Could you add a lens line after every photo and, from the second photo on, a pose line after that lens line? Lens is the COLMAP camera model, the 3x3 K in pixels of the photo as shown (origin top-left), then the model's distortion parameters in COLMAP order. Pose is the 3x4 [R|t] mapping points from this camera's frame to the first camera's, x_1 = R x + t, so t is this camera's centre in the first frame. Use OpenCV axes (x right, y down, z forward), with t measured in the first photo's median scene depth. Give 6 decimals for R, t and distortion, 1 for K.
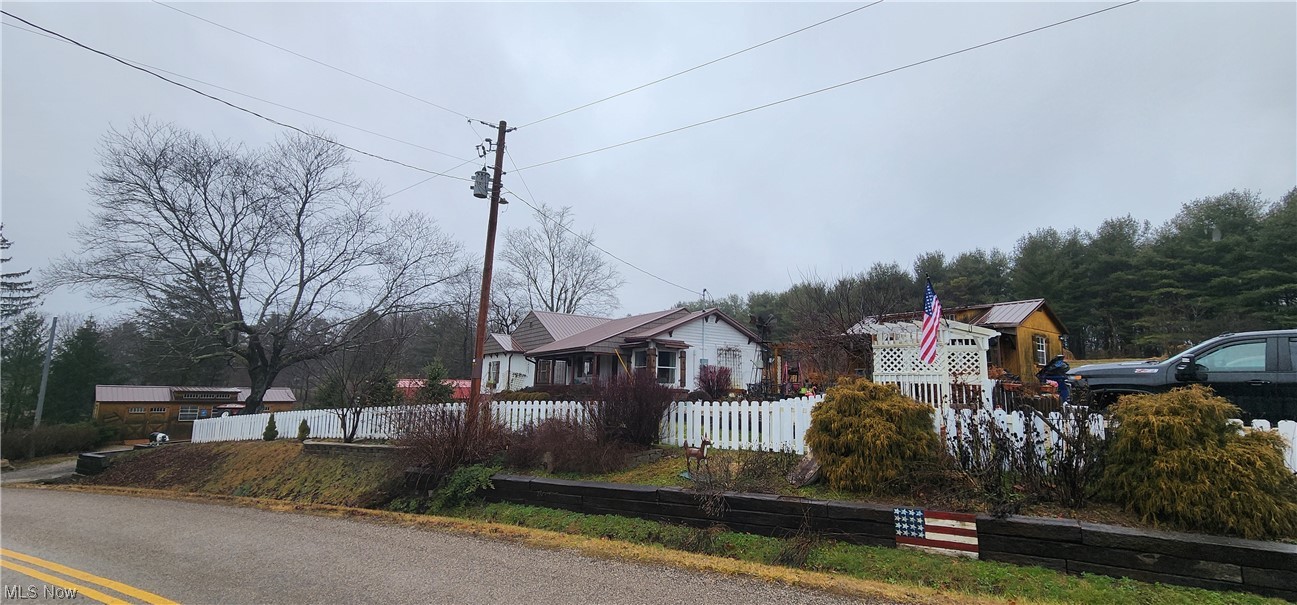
lens RADIAL K [[540.7, 0, 647.7], [0, 540.7, 302.4], [0, 0, 1]] dist [0.002537, 0.000143]
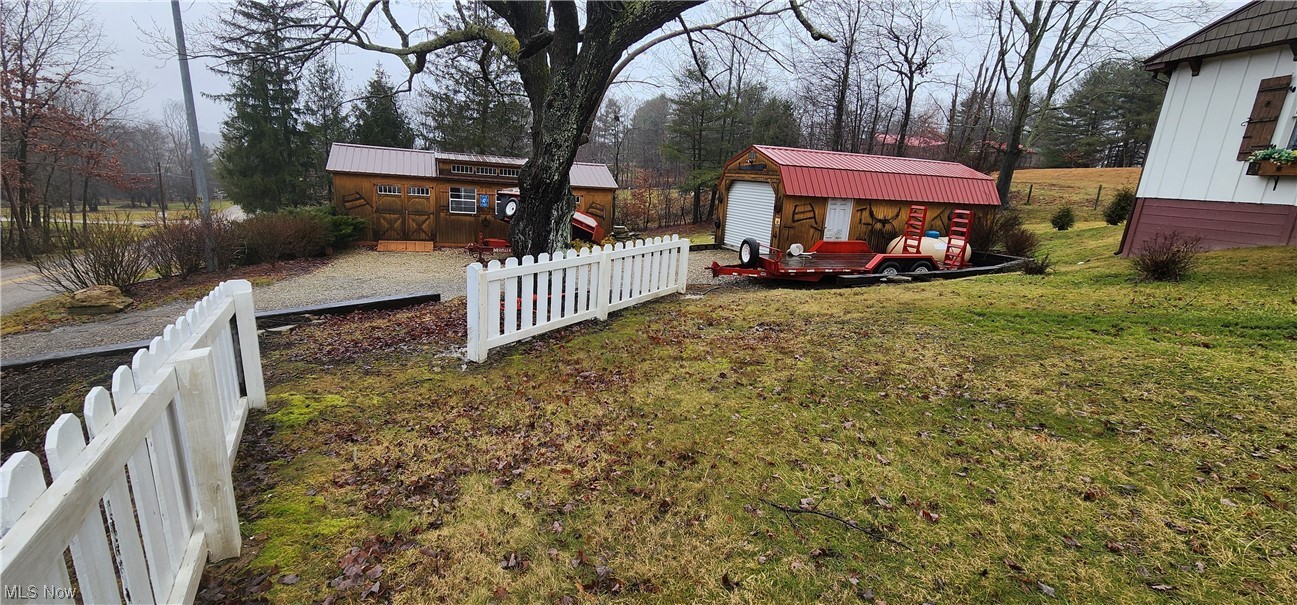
lens RADIAL K [[540.7, 0, 645.2], [0, 540.7, 303.8], [0, 0, 1]] dist [0.002537, 0.000143]
pose [[0.887887, 0.145272, -0.436524, -0.743342], [0.023207, 0.933487, 0.357861, 0.192650], [0.459477, -0.327870, 0.825459, 1.047339]]
